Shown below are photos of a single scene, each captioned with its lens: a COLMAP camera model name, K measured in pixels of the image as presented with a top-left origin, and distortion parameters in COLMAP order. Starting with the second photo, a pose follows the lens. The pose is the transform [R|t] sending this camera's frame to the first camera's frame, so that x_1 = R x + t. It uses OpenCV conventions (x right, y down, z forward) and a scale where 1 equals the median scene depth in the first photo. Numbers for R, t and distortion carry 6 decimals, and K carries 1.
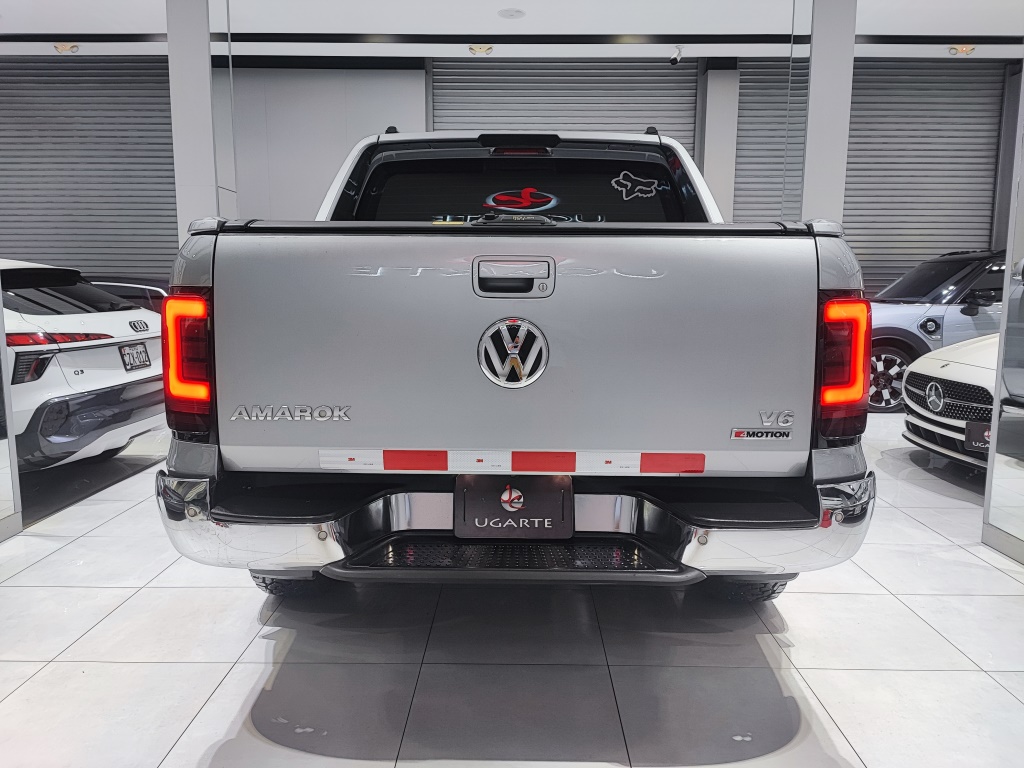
lens RADIAL K [[756.7, 0, 513.3], [0, 756.7, 376.2], [0, 0, 1]] dist [0.037141, 0.000170]
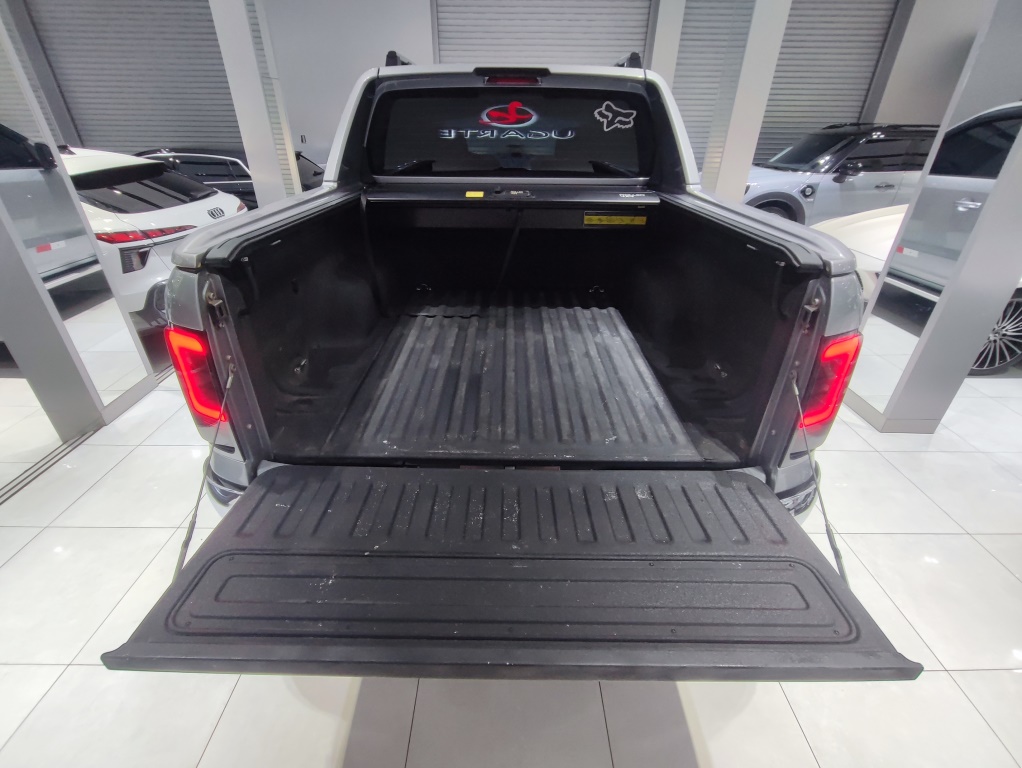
lens RADIAL K [[472.7, 0, 502.4], [0, 472.7, 383.8], [0, 0, 1]] dist [0.014114, 0.000079]
pose [[0.999999, -0.000587, 0.001295, -0.006053], [0.000075, 0.931469, 0.363820, -0.139954], [-0.001419, -0.363820, 0.931468, 0.211112]]
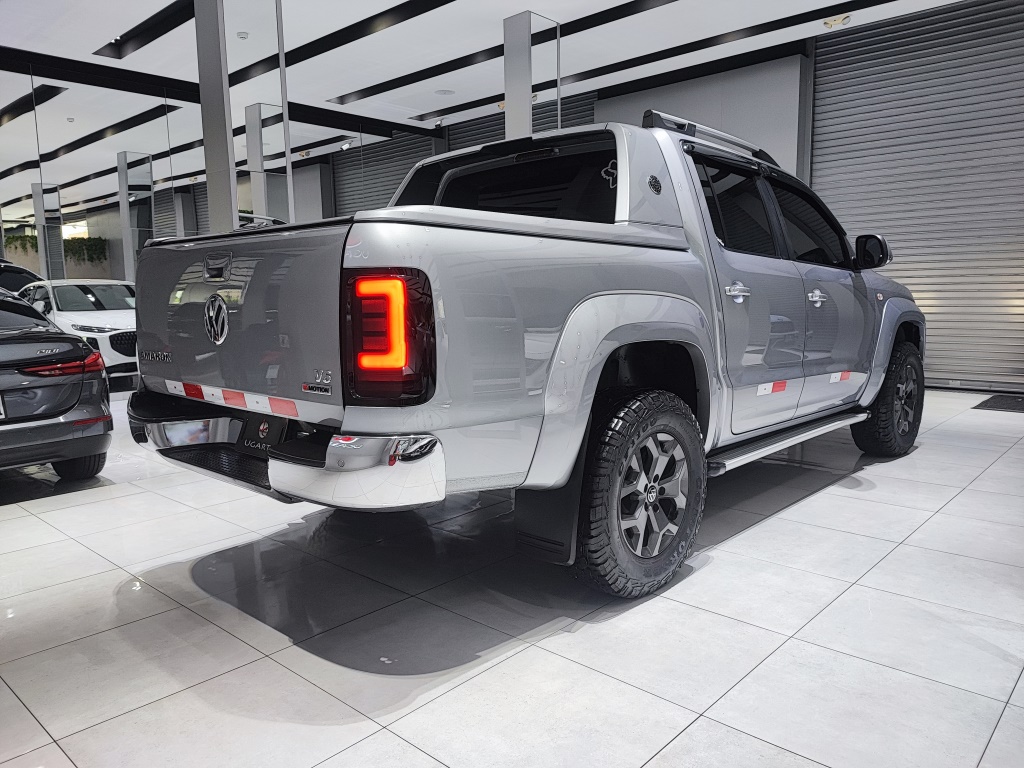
lens RADIAL K [[756.7, 0, 513.3], [0, 756.7, 376.2], [0, 0, 1]] dist [0.037141, 0.000170]
pose [[0.744998, 0.063291, -0.664057, 0.739080], [-0.065985, 0.997598, 0.021053, 0.005311], [0.663795, 0.028134, 0.747386, 0.162472]]
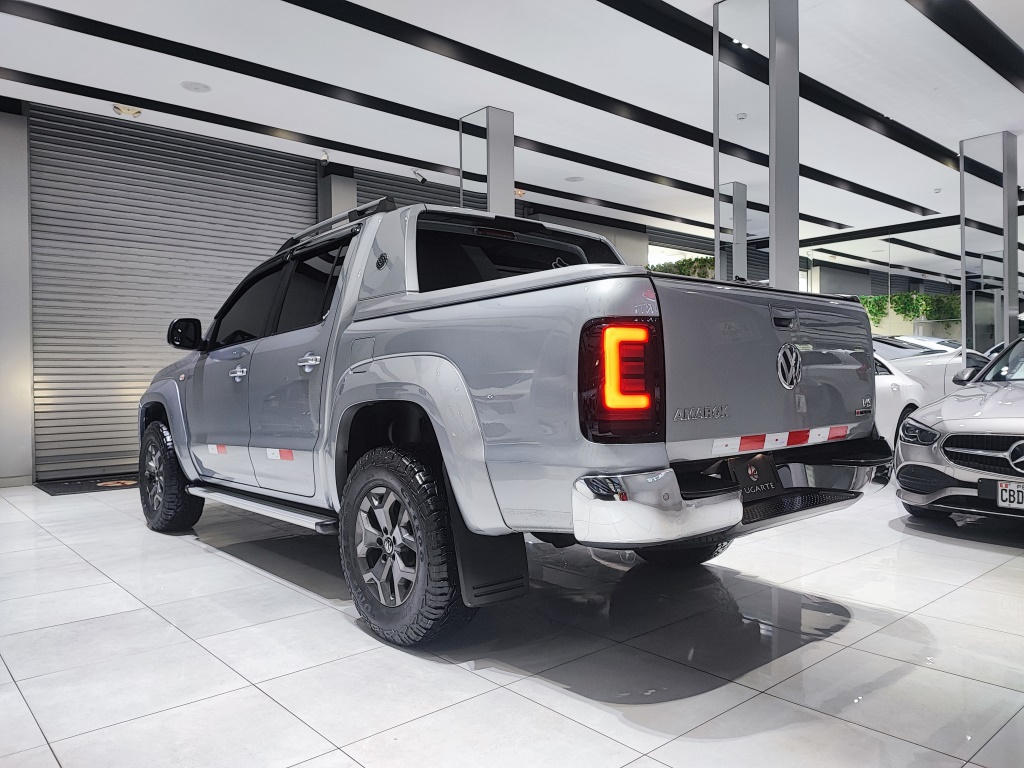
lens RADIAL K [[728.5, 0, 535.0], [0, 728.5, 379.8], [0, 0, 1]] dist [0.204381, -0.246652]
pose [[0.725610, -0.007838, 0.688061, -0.770830], [0.096060, 0.991298, -0.090010, 0.043263], [-0.681368, 0.131407, 0.720049, 0.137198]]
